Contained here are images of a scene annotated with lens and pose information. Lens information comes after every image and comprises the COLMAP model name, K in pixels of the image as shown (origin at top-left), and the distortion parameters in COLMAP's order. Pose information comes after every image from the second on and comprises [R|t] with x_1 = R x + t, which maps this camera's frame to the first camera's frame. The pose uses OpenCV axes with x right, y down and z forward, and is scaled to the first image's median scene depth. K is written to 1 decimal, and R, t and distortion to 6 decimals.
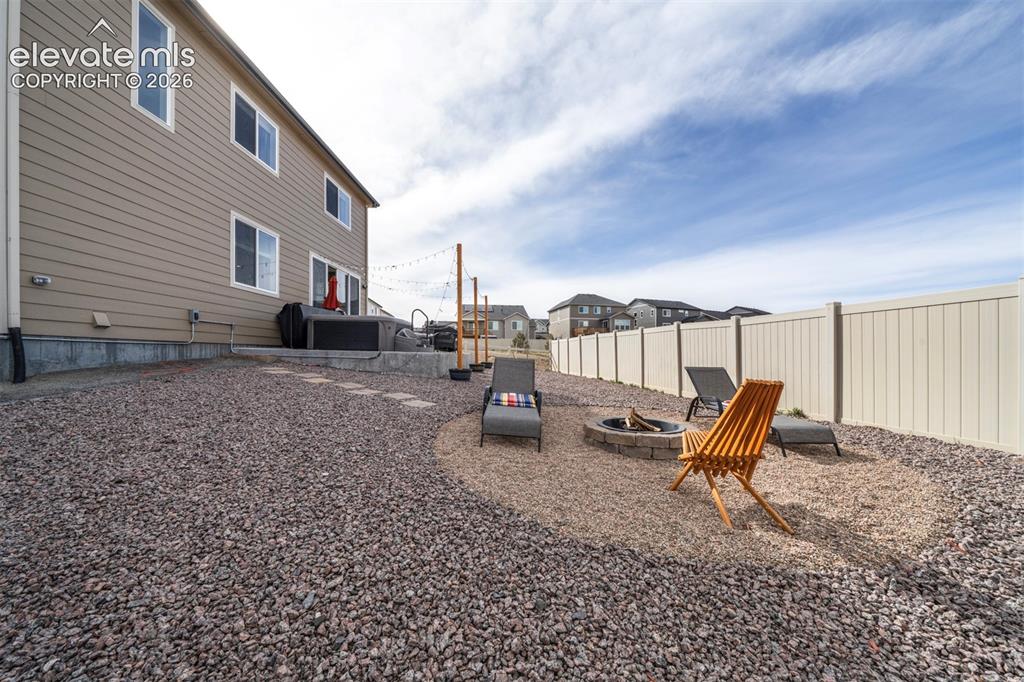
lens RADIAL K [[370.9, 0, 510.8], [0, 370.9, 346.8], [0, 0, 1]] dist [0.000187, 0.000045]
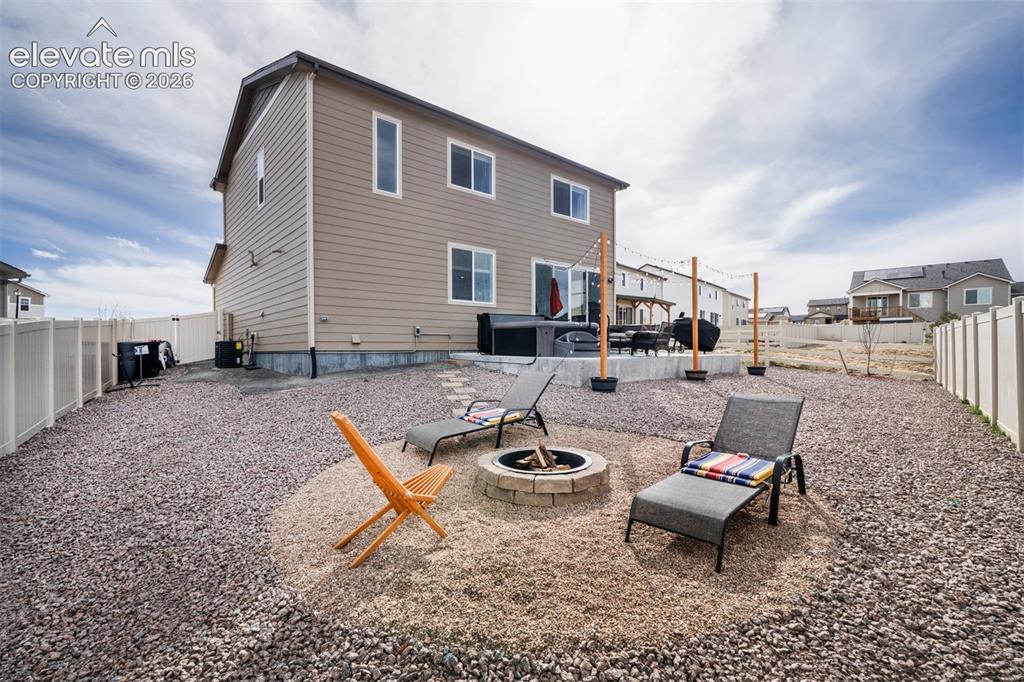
lens RADIAL K [[458.2, 0, 512.0], [0, 458.2, 341.0], [0, 0, 1]] dist [-0.000635, -0.000009]
pose [[0.672159, -0.022499, -0.740065, 0.509362], [0.024914, 0.999659, -0.007763, -0.022547], [0.739988, -0.013220, 0.672490, 0.129580]]
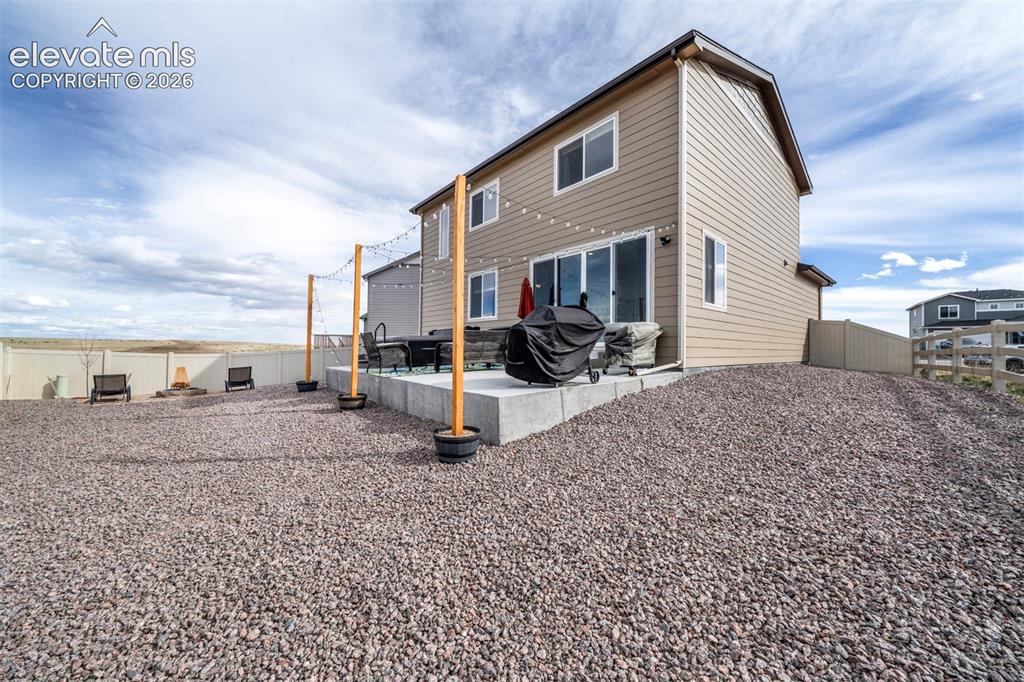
lens RADIAL K [[370.9, 0, 510.8], [0, 370.9, 346.8], [0, 0, 1]] dist [0.000187, 0.000045]
pose [[-0.748135, -0.016047, -0.663353, 0.160464], [-0.002596, 0.999771, -0.021258, -0.024221], [0.663542, -0.014182, -0.748005, 2.330979]]
